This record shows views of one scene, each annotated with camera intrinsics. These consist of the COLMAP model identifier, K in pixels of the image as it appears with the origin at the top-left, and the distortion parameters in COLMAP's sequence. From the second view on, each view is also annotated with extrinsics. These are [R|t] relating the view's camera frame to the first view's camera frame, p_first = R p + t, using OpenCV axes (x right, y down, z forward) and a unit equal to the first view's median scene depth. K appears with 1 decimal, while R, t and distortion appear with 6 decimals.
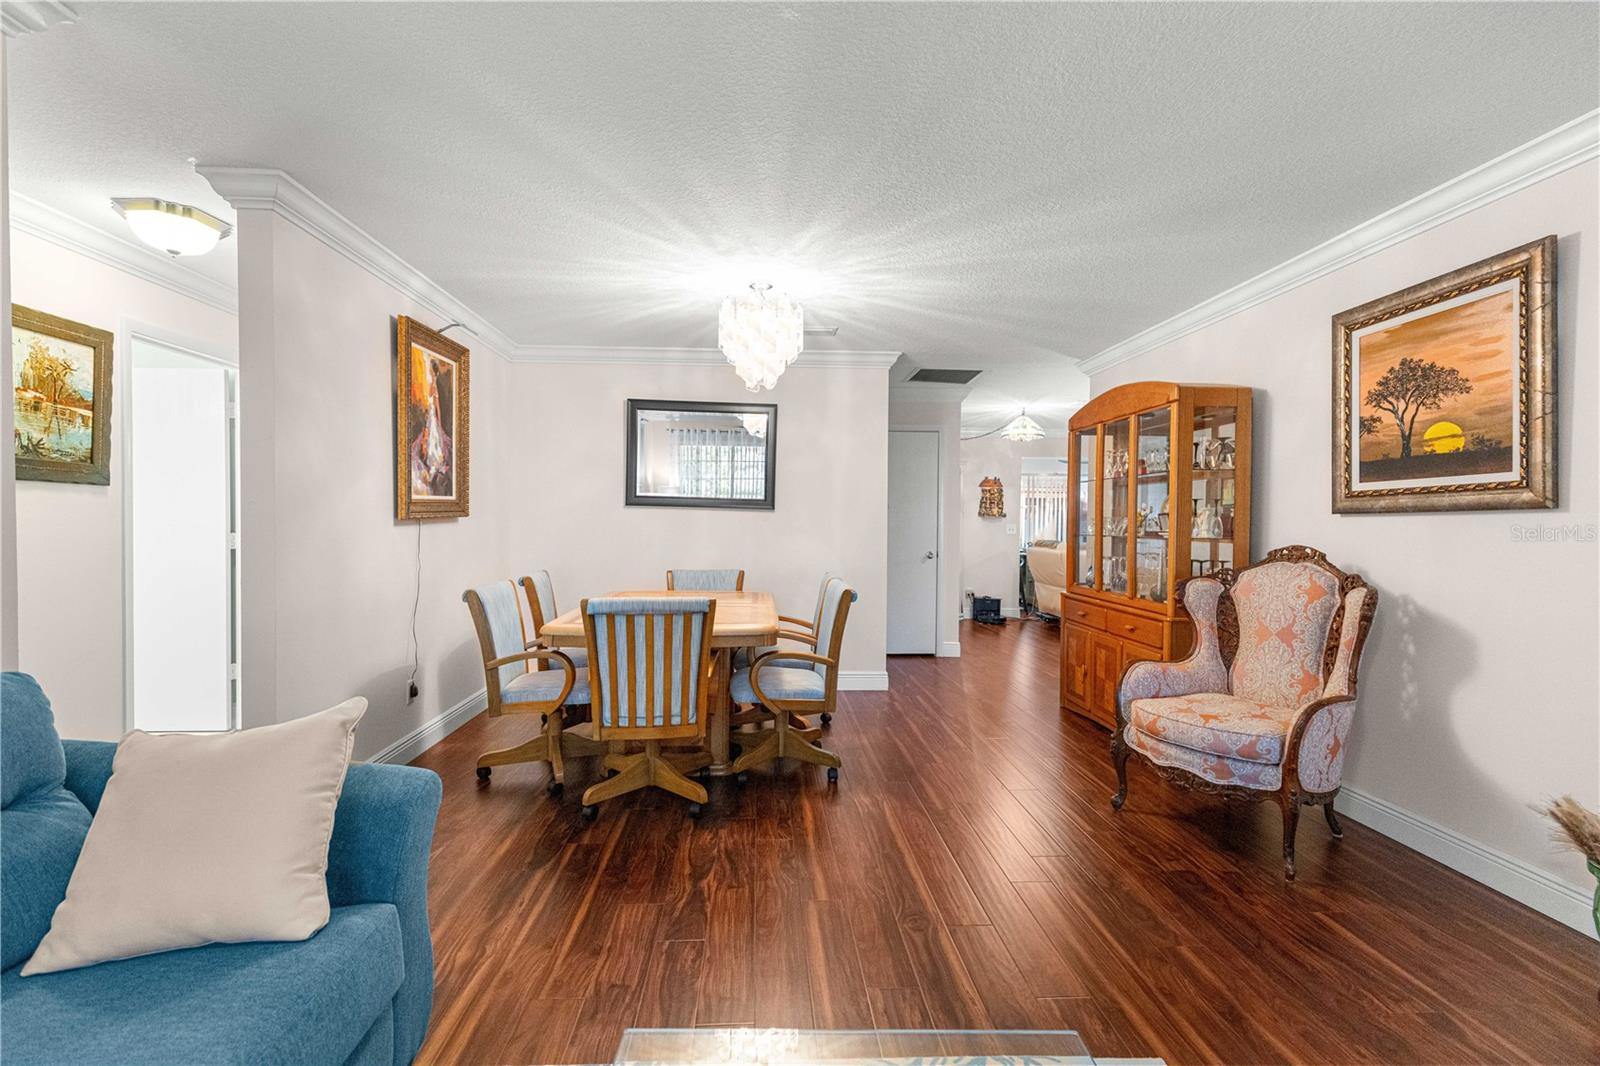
lens RADIAL K [[720.4, 0, 794.3], [0, 720.4, 540.4], [0, 0, 1]] dist [0.008640, -0.001790]
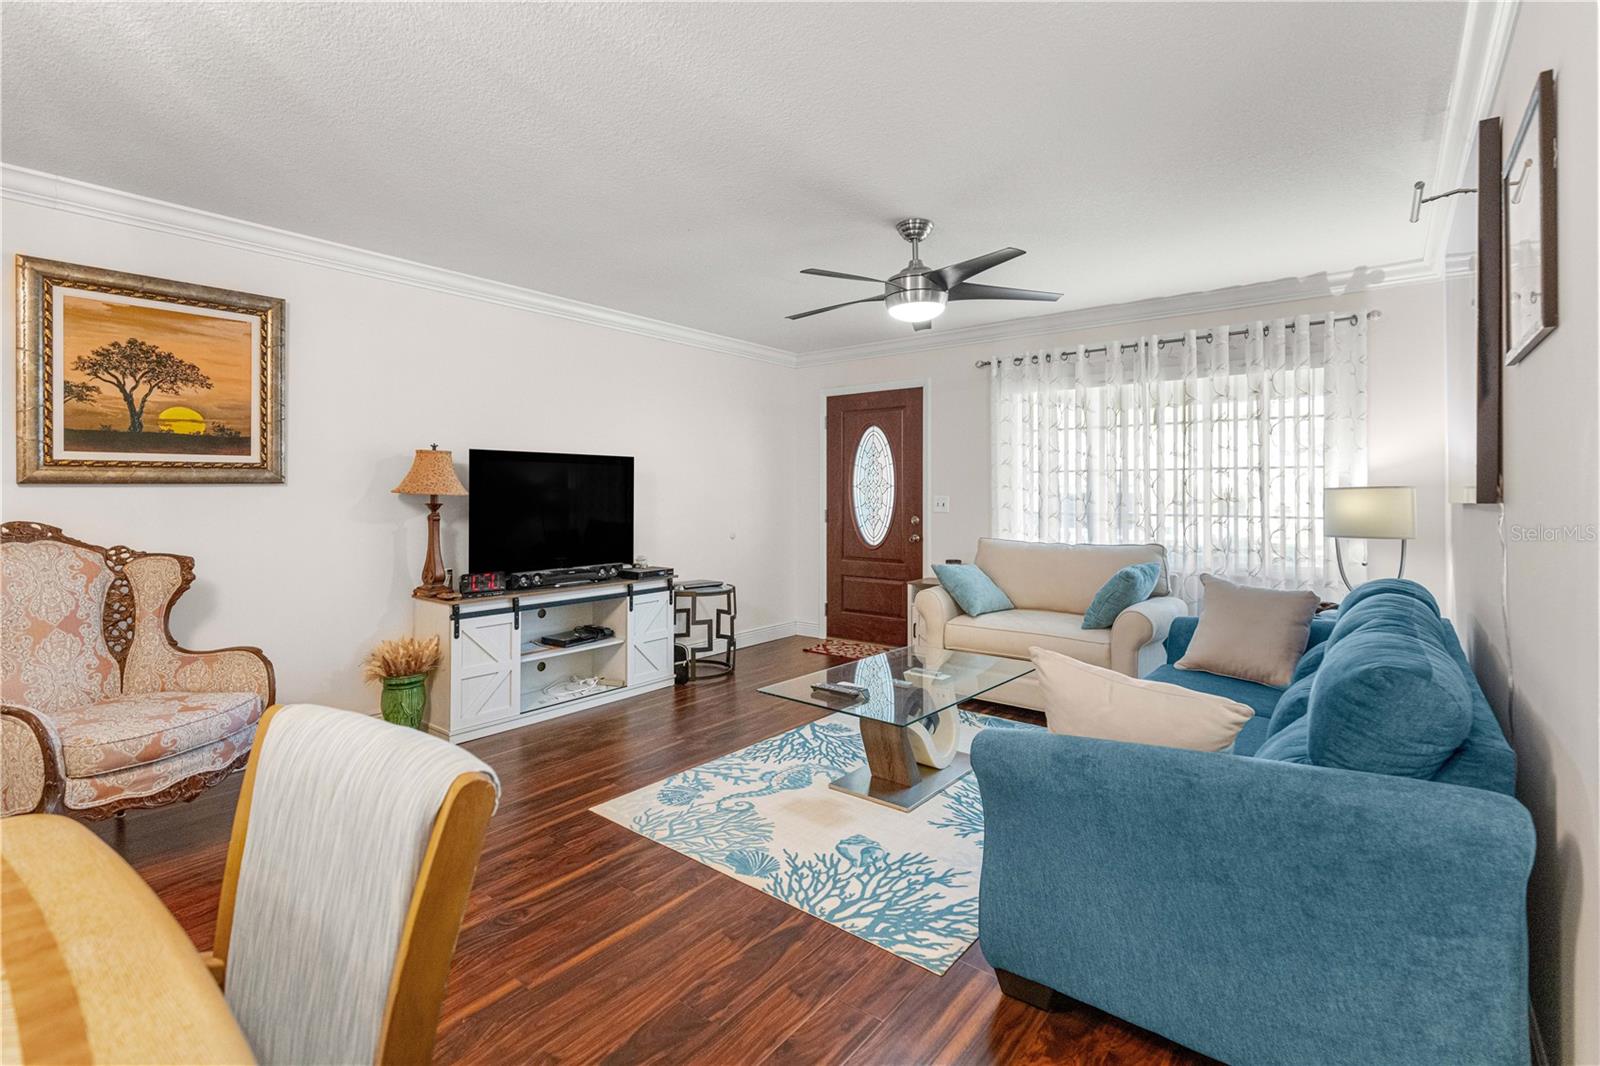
lens RADIAL K [[720.4, 0, 790.7], [0, 720.4, 518.7], [0, 0, 1]] dist [0.008640, -0.001790]
pose [[-0.744972, -0.031414, 0.666356, -0.552271], [0.011365, 0.998148, 0.059761, -0.038114], [-0.666999, 0.052094, -0.743235, 1.092152]]
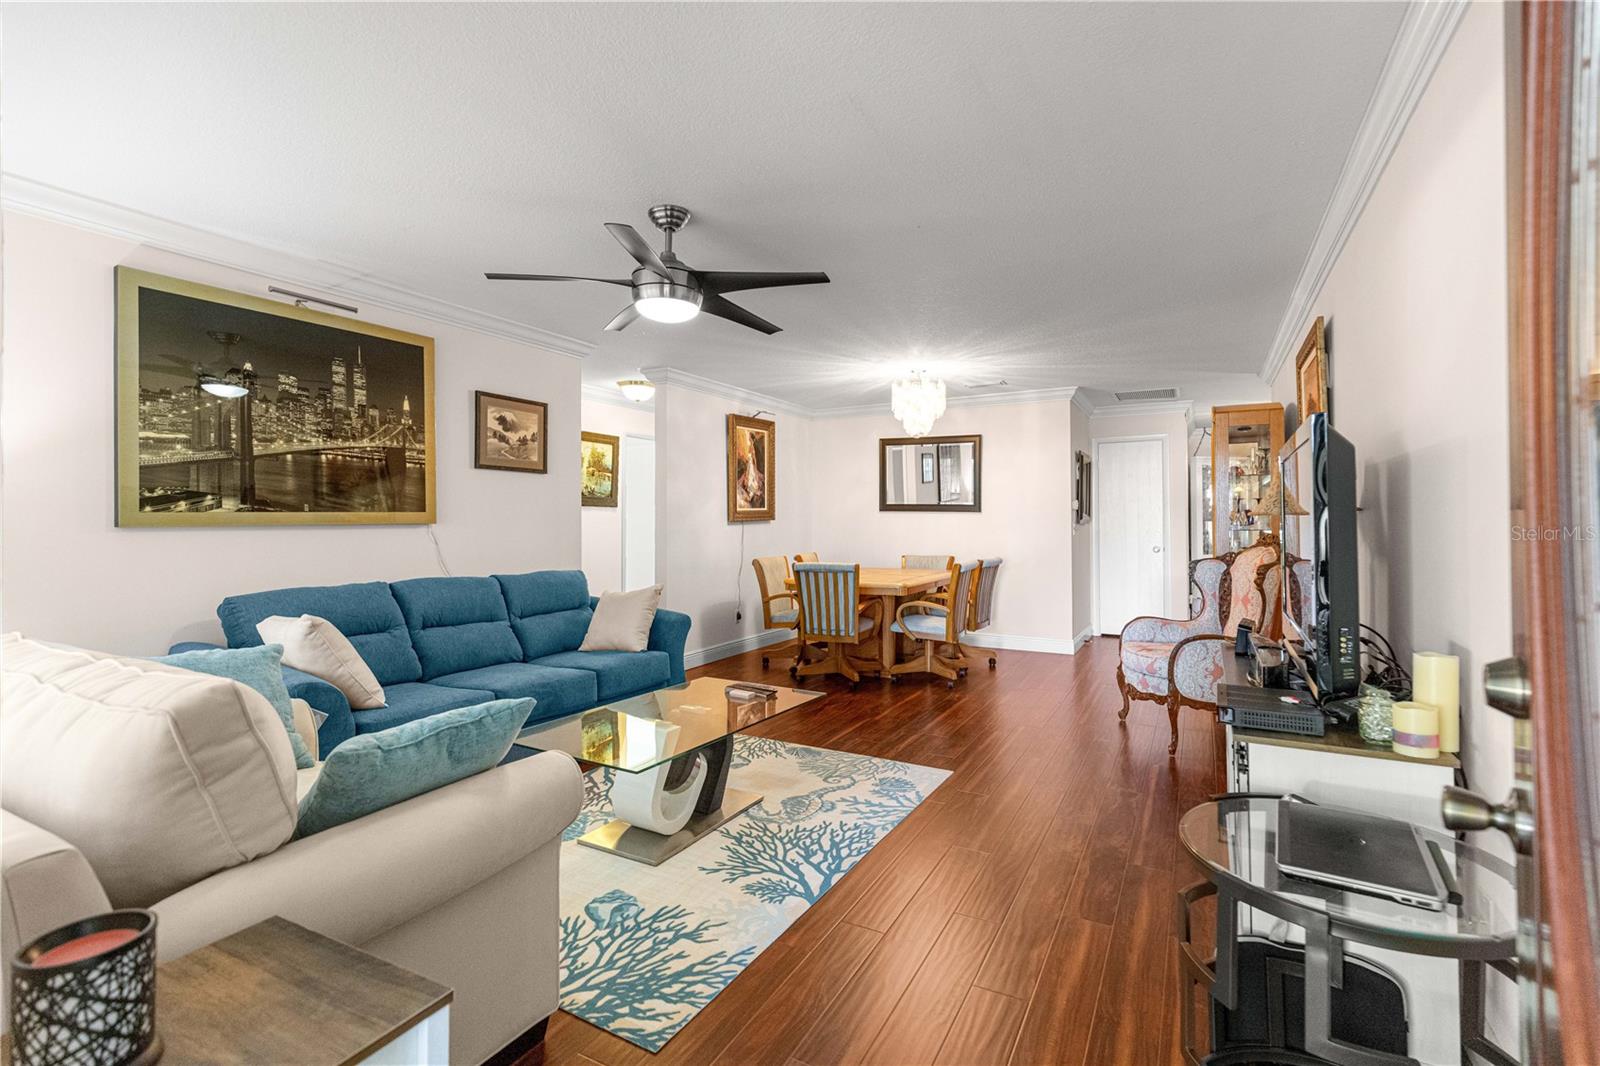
lens RADIAL K [[720.4, 0, 801.9], [0, 720.4, 522.9], [0, 0, 1]] dist [0.008640, -0.001790]
pose [[0.853376, -0.010246, -0.521195, 0.696254], [-0.004105, 0.999644, -0.026372, 0.026762], [0.521280, 0.024645, 0.853030, -0.588024]]
